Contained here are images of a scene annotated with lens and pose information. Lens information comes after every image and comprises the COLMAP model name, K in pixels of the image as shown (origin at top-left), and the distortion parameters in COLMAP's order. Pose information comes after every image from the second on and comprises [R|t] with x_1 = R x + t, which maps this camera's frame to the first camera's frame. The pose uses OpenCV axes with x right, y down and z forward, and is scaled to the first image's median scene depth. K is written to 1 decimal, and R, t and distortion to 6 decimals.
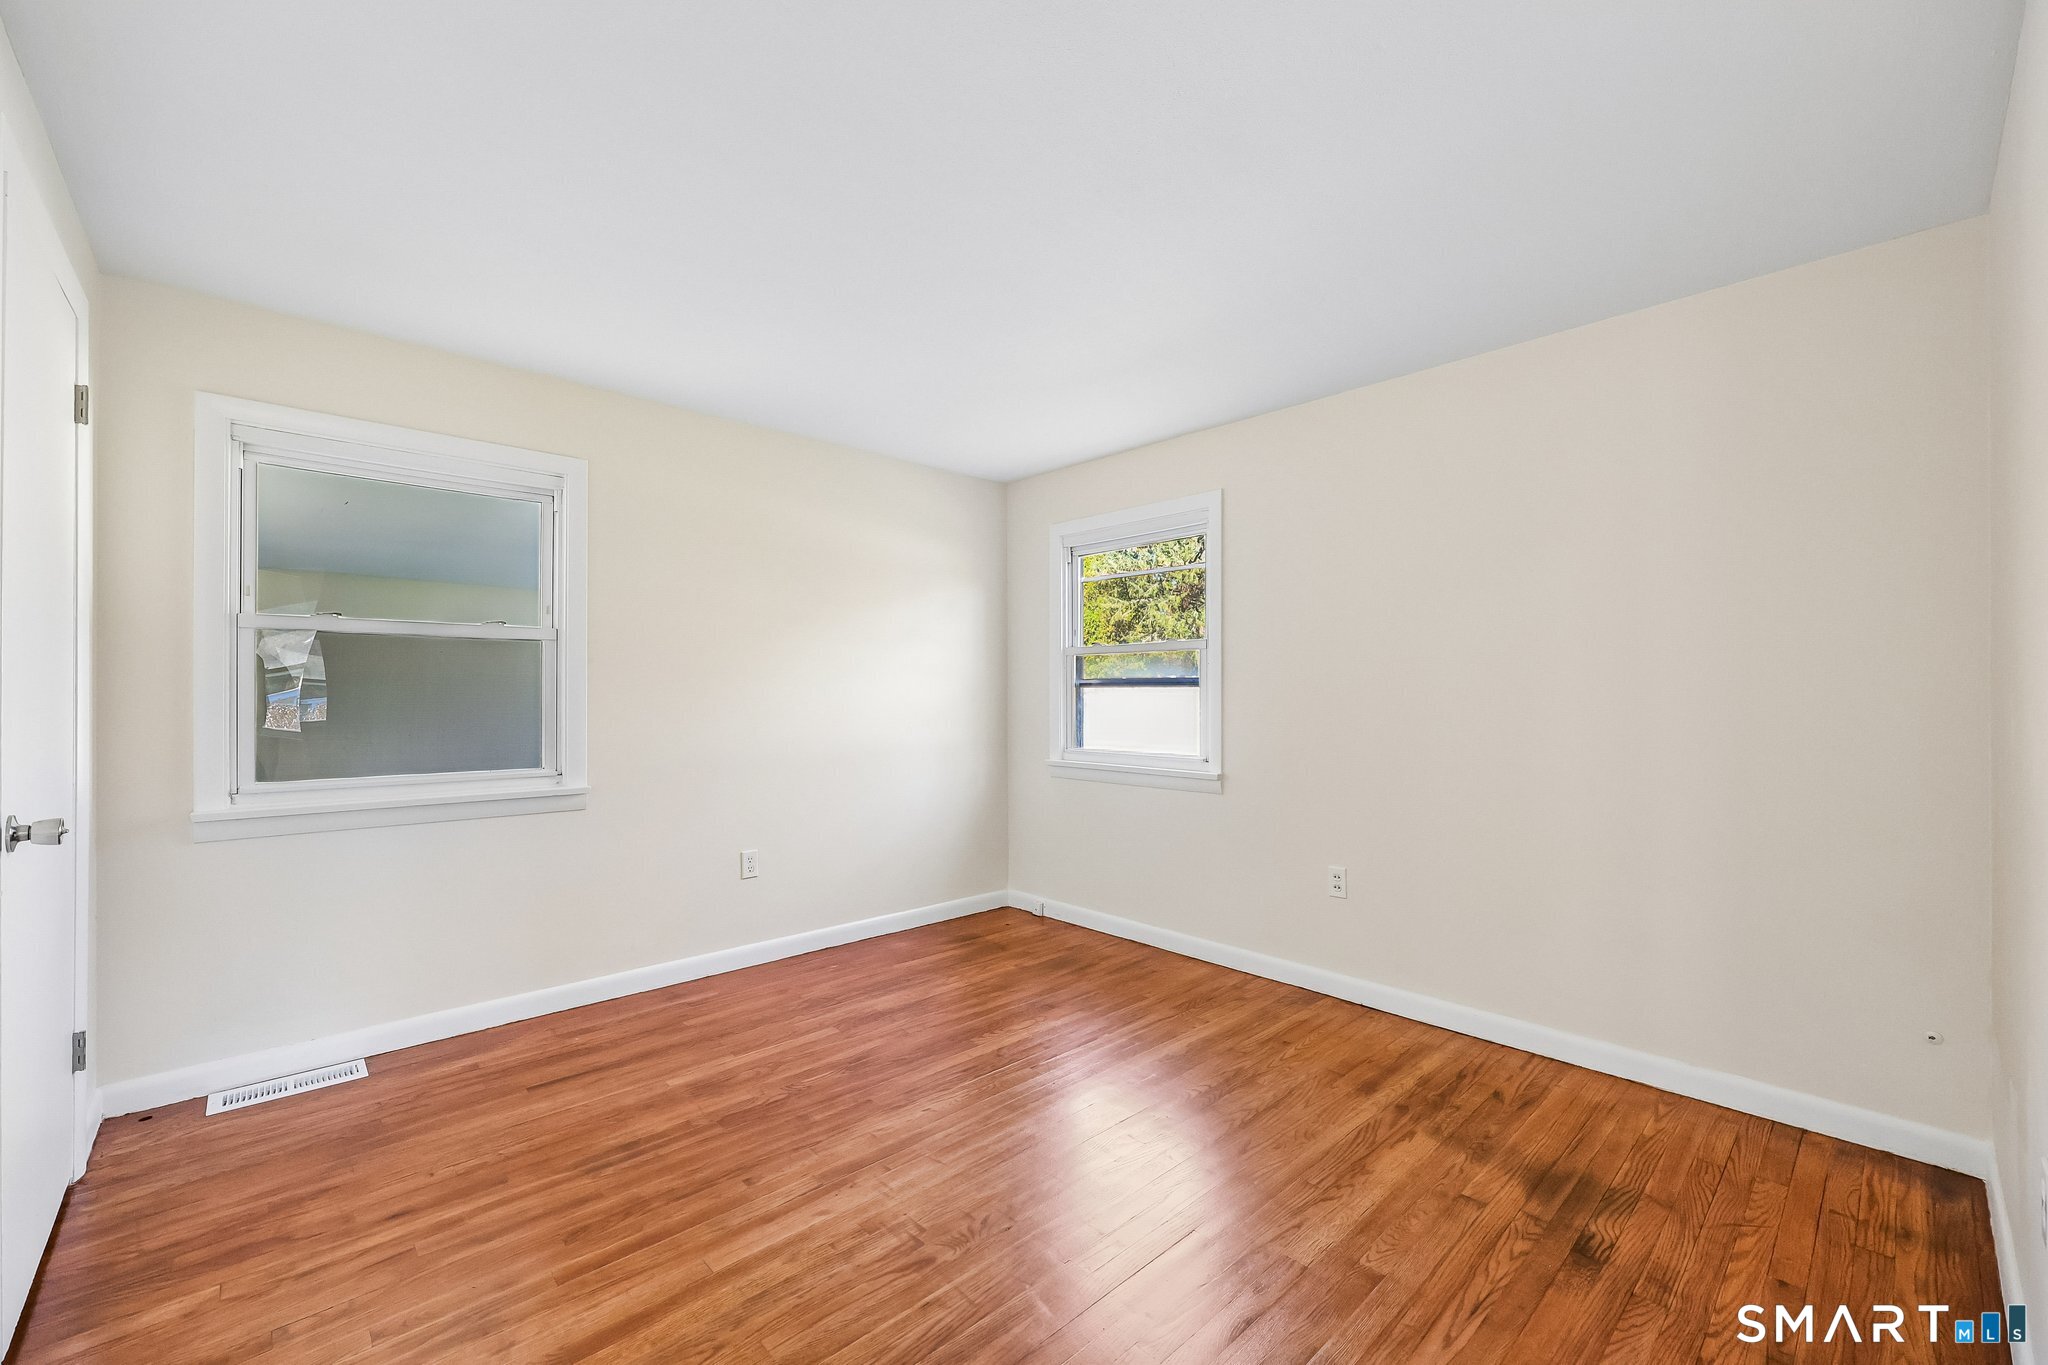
lens RADIAL K [[824.9, 0, 1024.0], [0, 824.9, 682.5], [0, 0, 1]] dist [0.000233, 0.000172]
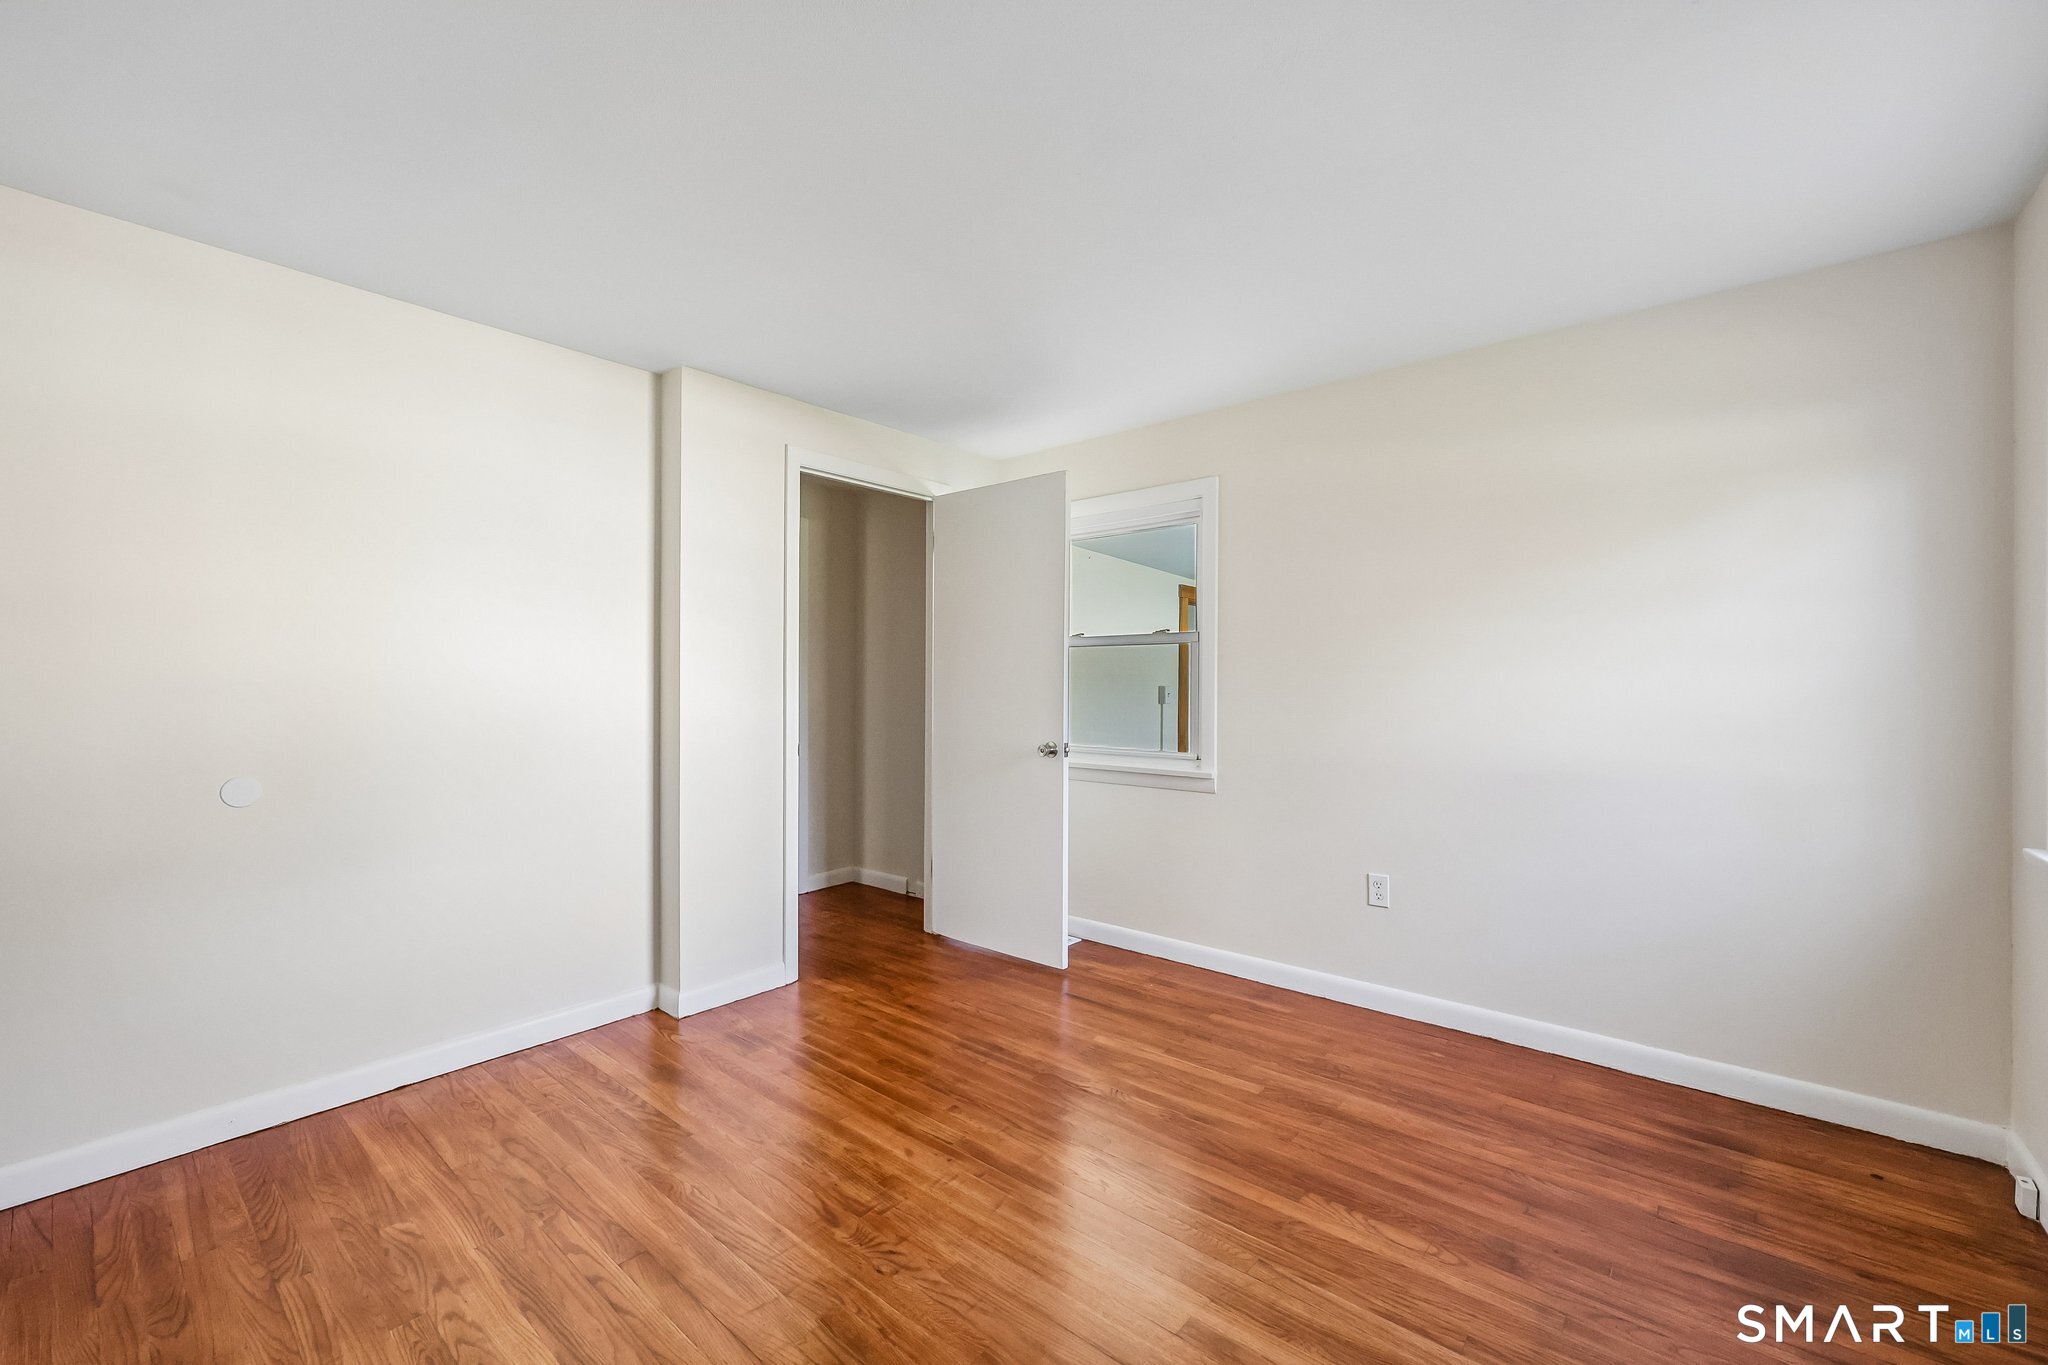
lens RADIAL K [[824.9, 0, 1024.0], [0, 824.9, 682.5], [0, 0, 1]] dist [0.000233, 0.000172]
pose [[0.119178, -0.004197, -0.992864, 0.744186], [0.010771, 0.999938, -0.002934, 0.007549], [0.992815, -0.010344, 0.119215, 0.858895]]
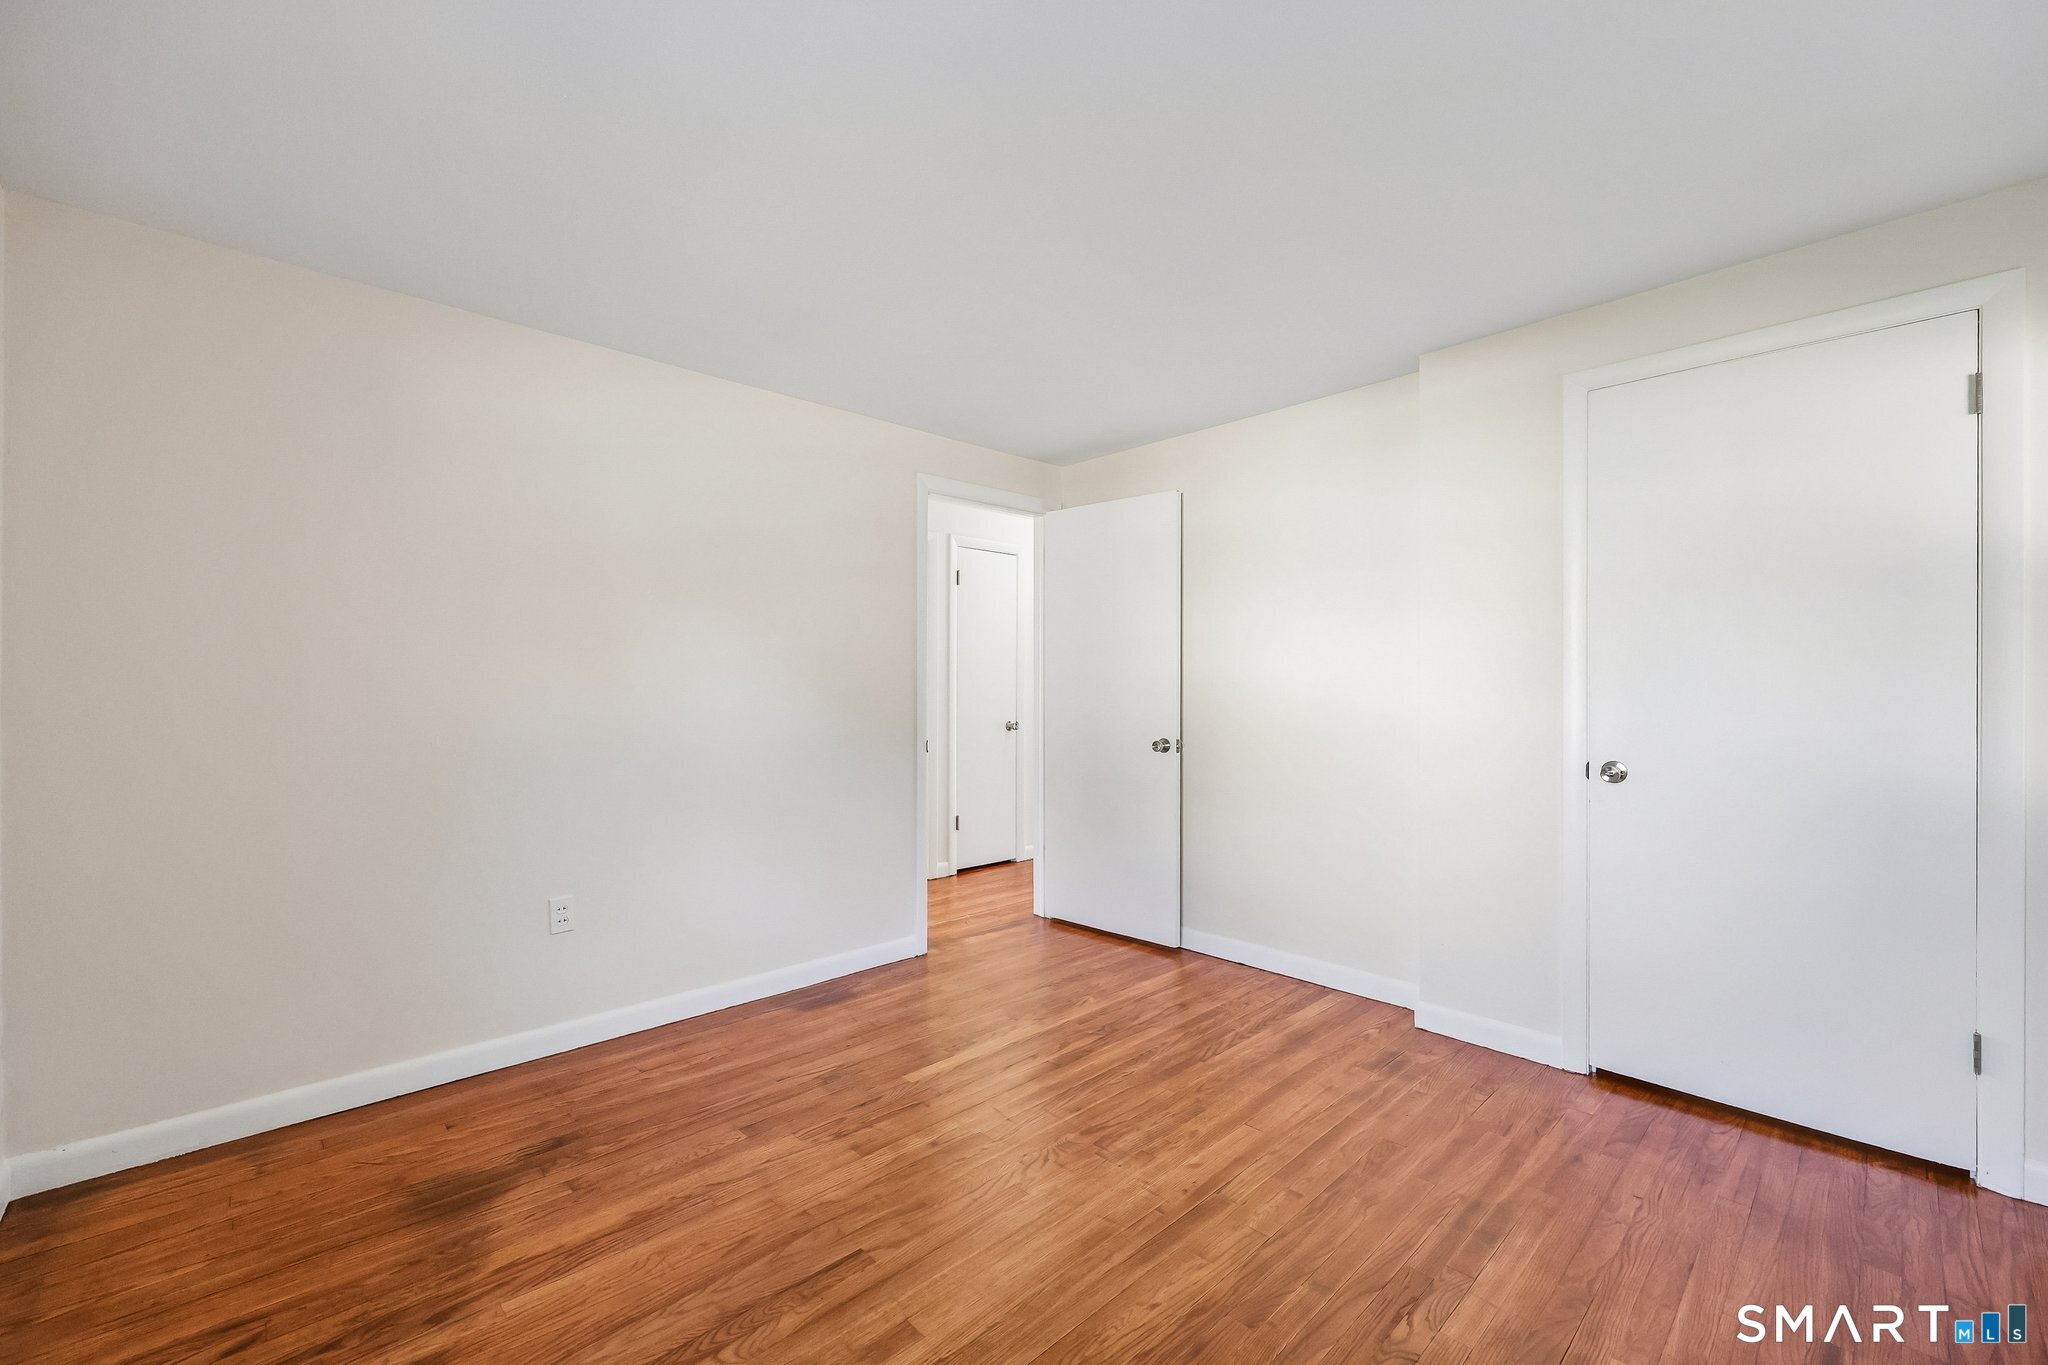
lens RADIAL K [[836.8, 0, 1018.6], [0, 836.8, 700.2], [0, 0, 1]] dist [-0.001698, -0.000270]
pose [[-0.999989, 0.003056, -0.003655, -0.007172], [0.003039, 0.999985, 0.004659, 0.018356], [0.003669, 0.004648, -0.999982, 1.755704]]
